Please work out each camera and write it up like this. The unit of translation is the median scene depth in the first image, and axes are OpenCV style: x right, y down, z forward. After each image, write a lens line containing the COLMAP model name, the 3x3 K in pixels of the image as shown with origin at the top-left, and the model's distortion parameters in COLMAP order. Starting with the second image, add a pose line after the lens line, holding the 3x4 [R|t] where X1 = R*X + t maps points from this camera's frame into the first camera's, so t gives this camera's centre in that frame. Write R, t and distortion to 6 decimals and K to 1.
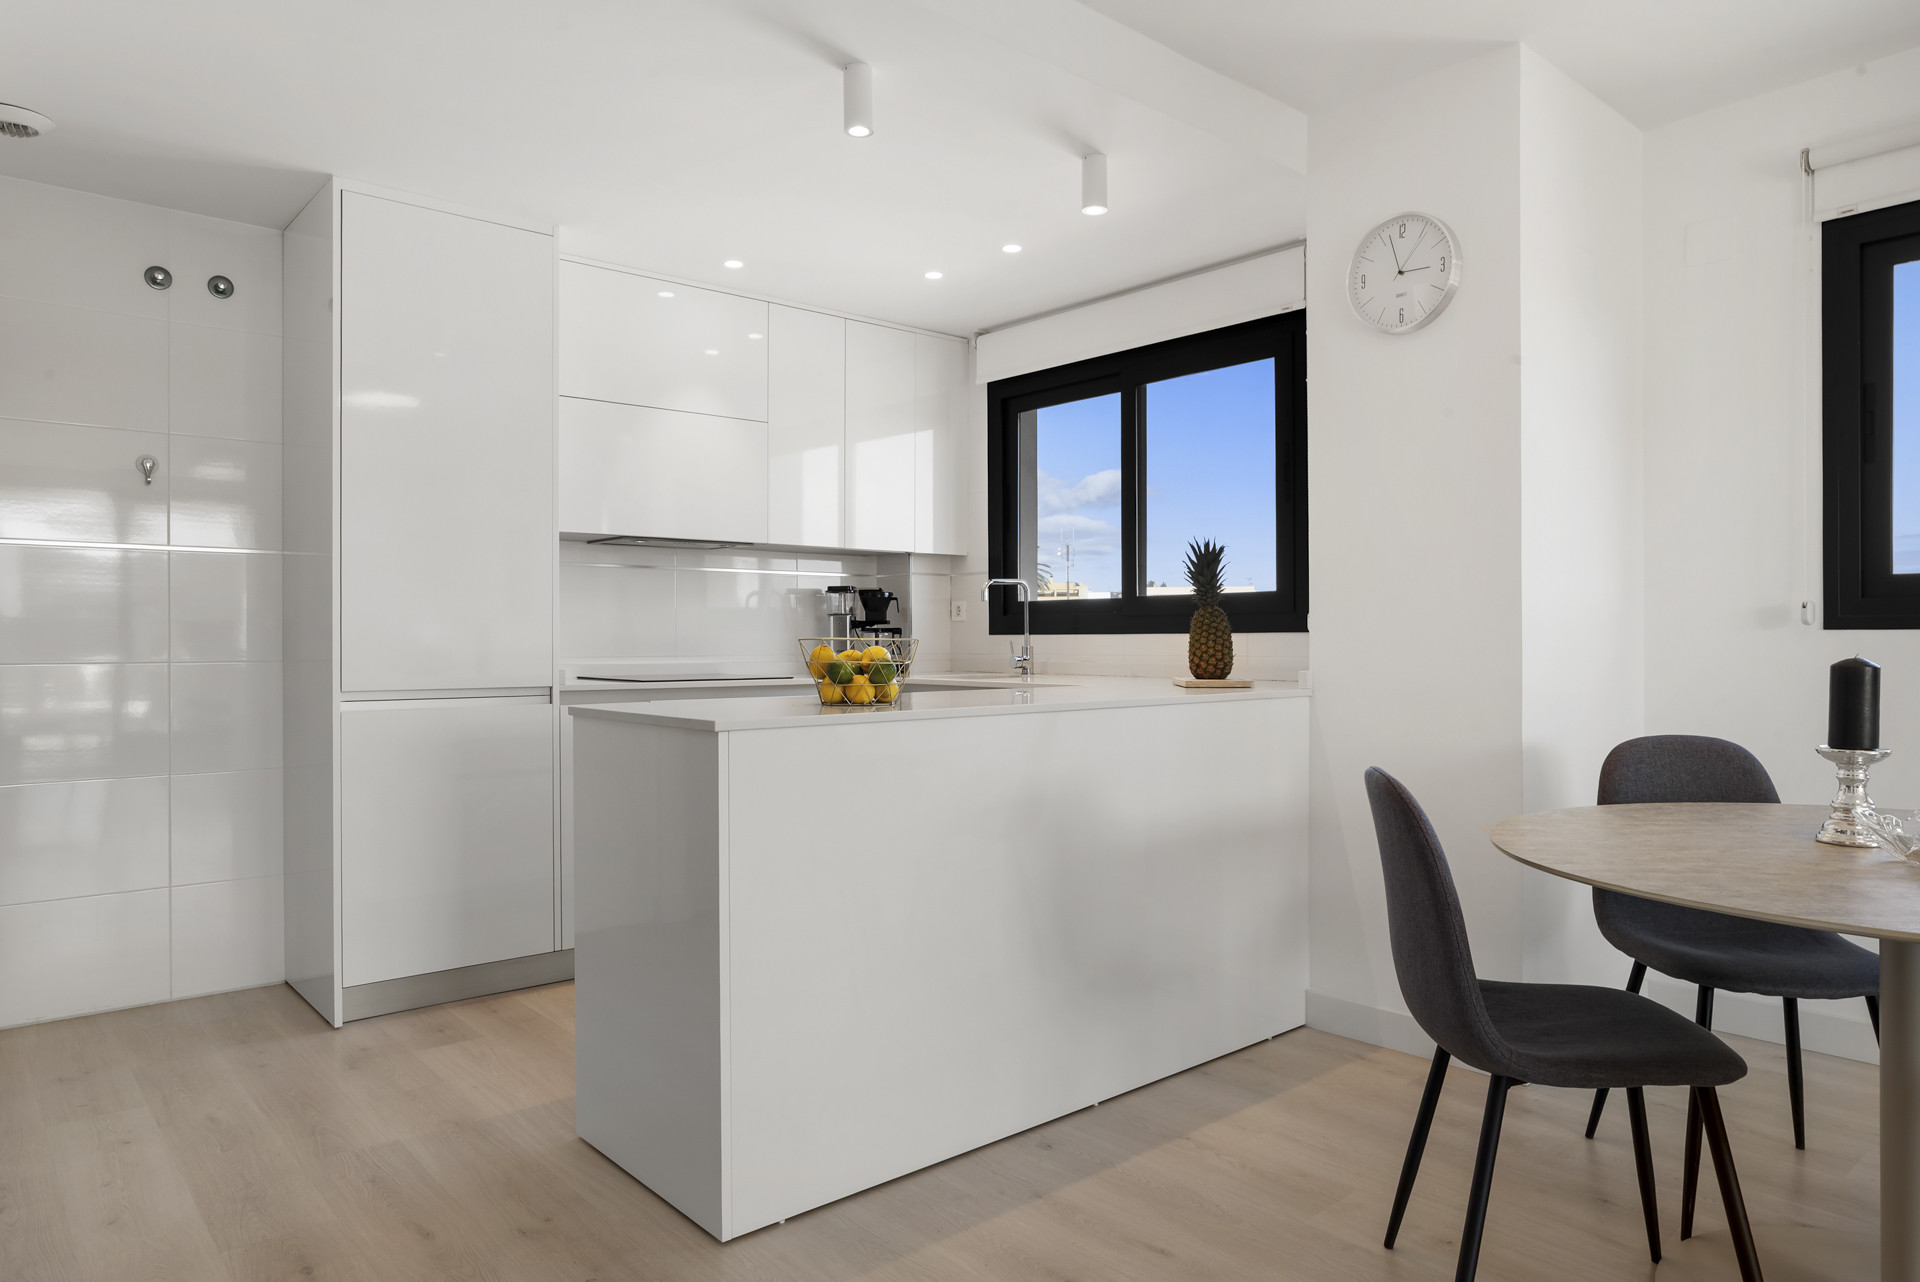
lens RADIAL K [[1108.8, 0, 948.6], [0, 1108.8, 638.5], [0, 0, 1]] dist [-0.004550, 0.001137]
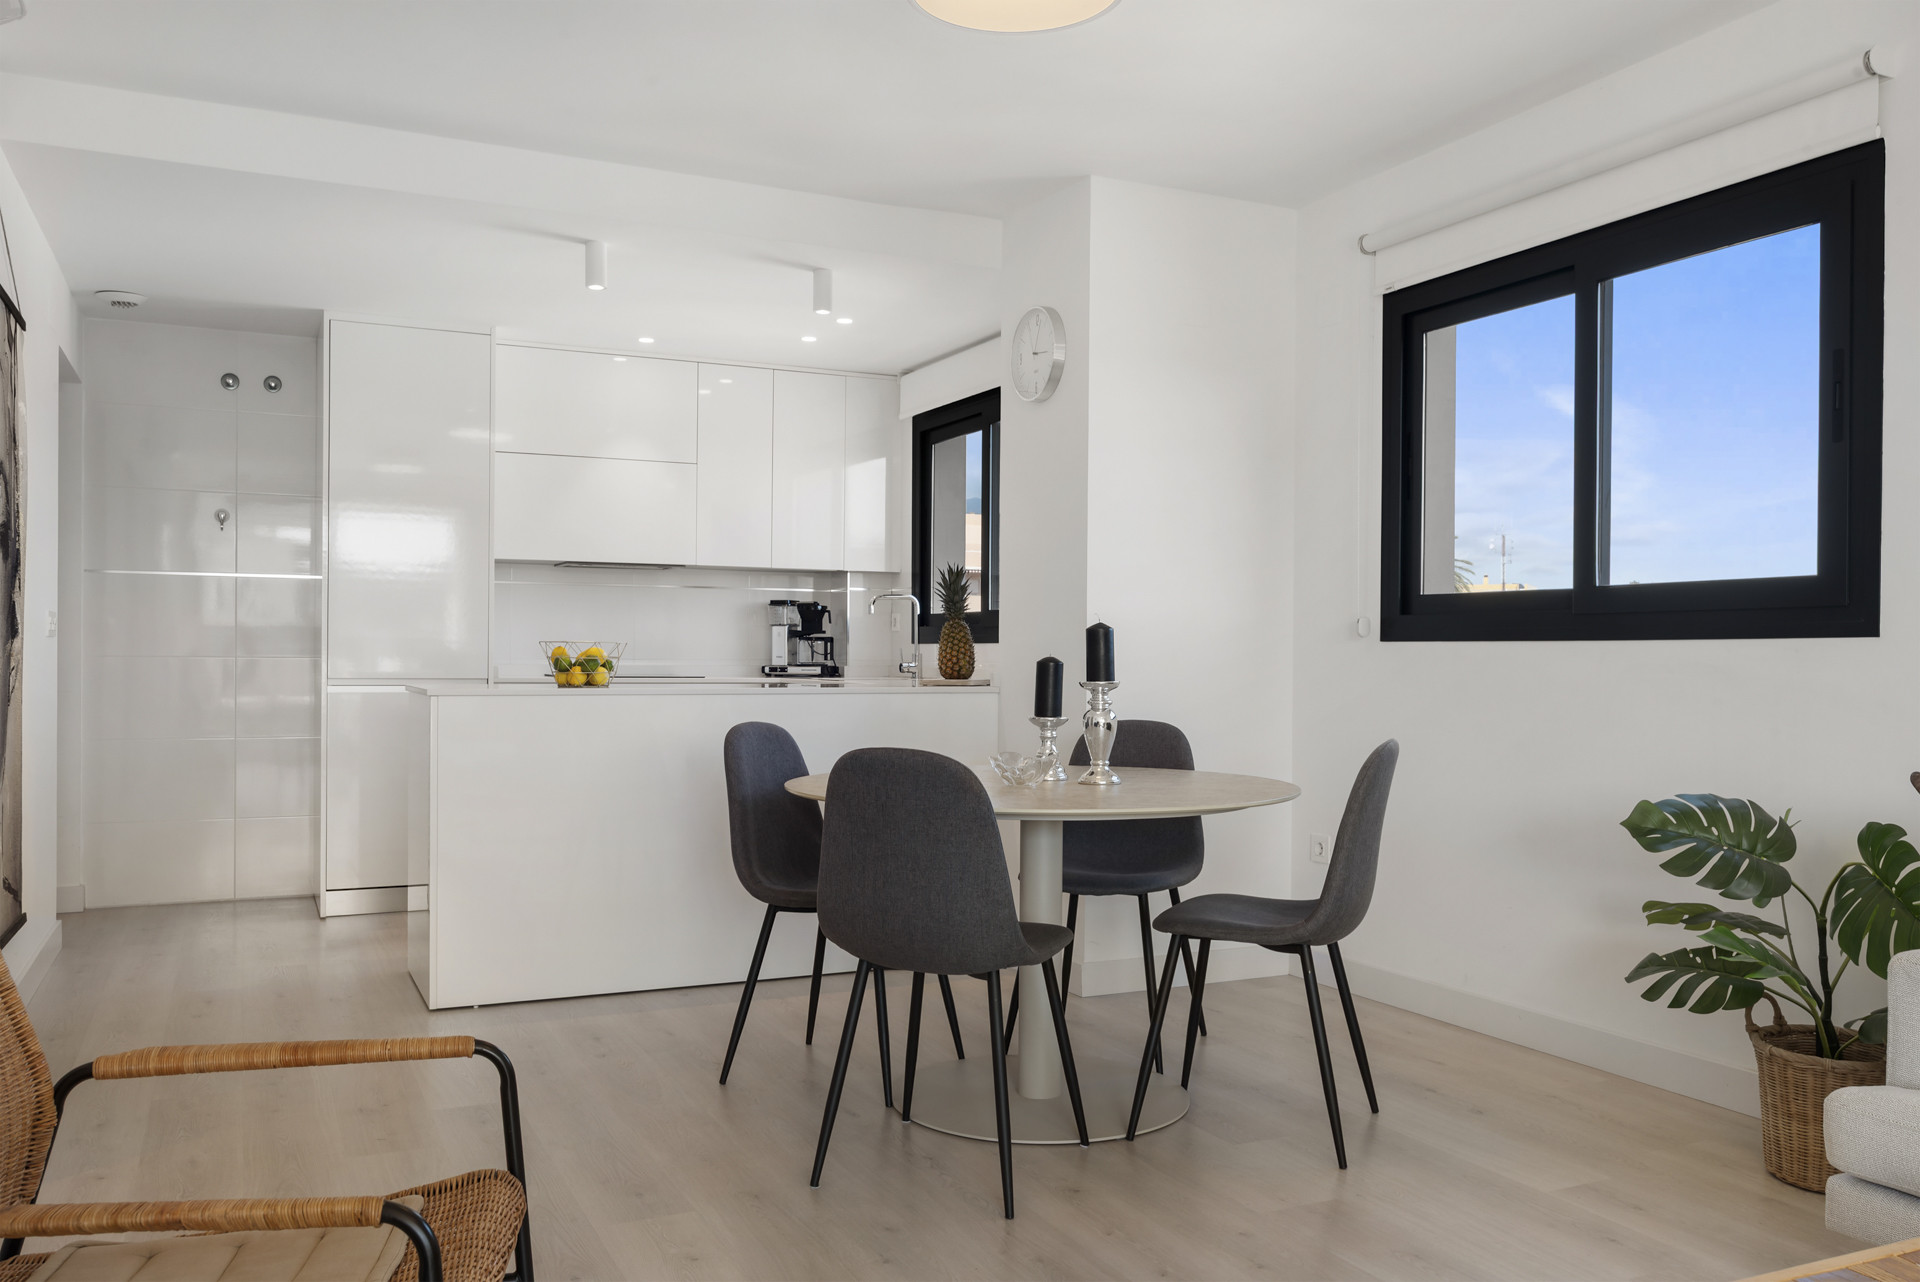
lens RADIAL K [[1359.9, 0, 964.5], [0, 1359.9, 652.7], [0, 0, 1]] dist [0.009092, -0.000997]
pose [[0.968292, 0.009742, -0.249633, 0.615252], [-0.010092, 0.999949, -0.000123, 0.007124], [0.249619, 0.002638, 0.968341, -0.435433]]
